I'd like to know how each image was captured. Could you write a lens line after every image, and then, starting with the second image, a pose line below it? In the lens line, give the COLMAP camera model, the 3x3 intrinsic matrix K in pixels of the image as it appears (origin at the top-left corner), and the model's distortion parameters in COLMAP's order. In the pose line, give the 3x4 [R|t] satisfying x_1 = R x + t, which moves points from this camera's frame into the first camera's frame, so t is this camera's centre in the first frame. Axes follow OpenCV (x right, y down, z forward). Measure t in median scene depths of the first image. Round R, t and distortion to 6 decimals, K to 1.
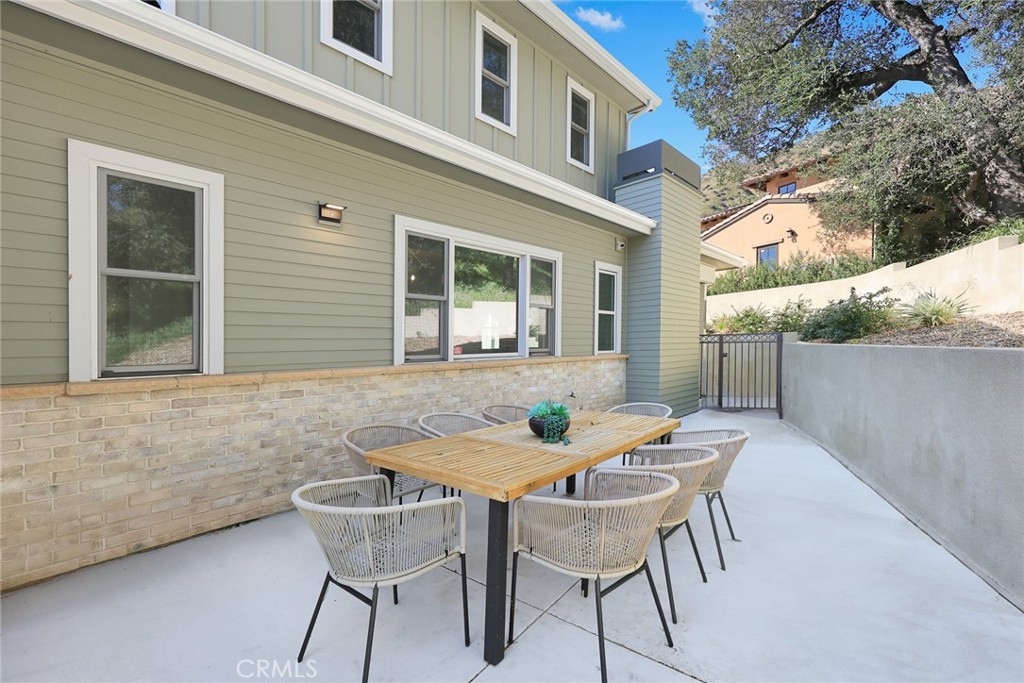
lens RADIAL K [[437.8, 0, 510.7], [0, 437.8, 337.2], [0, 0, 1]] dist [0.000907, -0.000199]
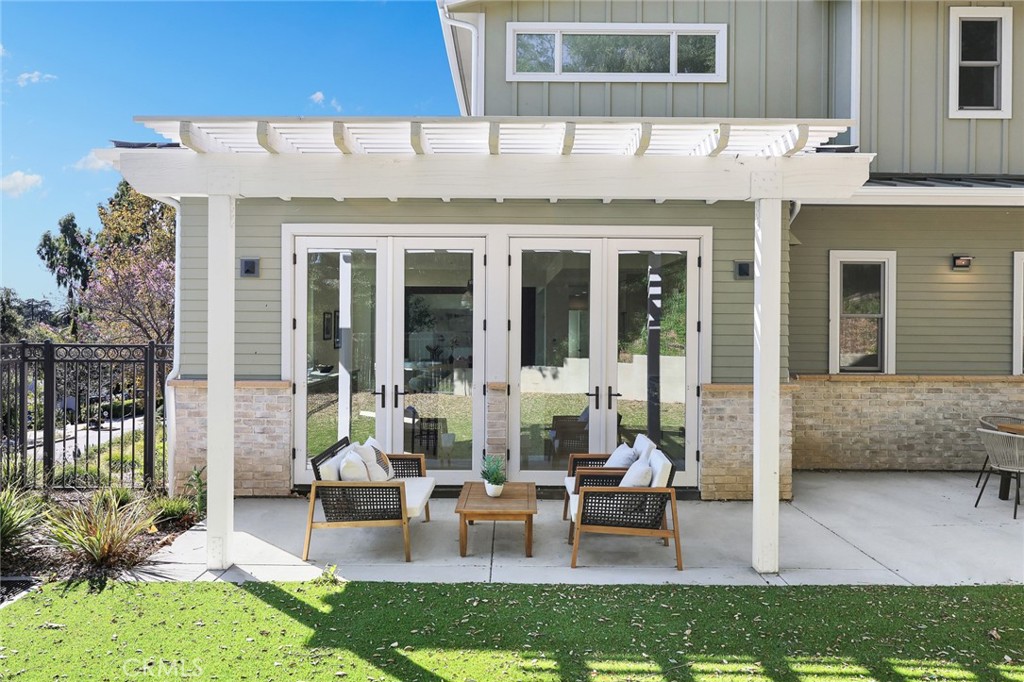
lens RADIAL K [[894.5, 0, 510.4], [0, 894.5, 320.3], [0, 0, 1]] dist [-0.000853, -0.001936]
pose [[0.712478, -0.002051, -0.701691, 0.551949], [-0.007499, 0.999916, -0.010536, -0.059239], [0.701654, 0.012769, 0.712403, -2.006905]]
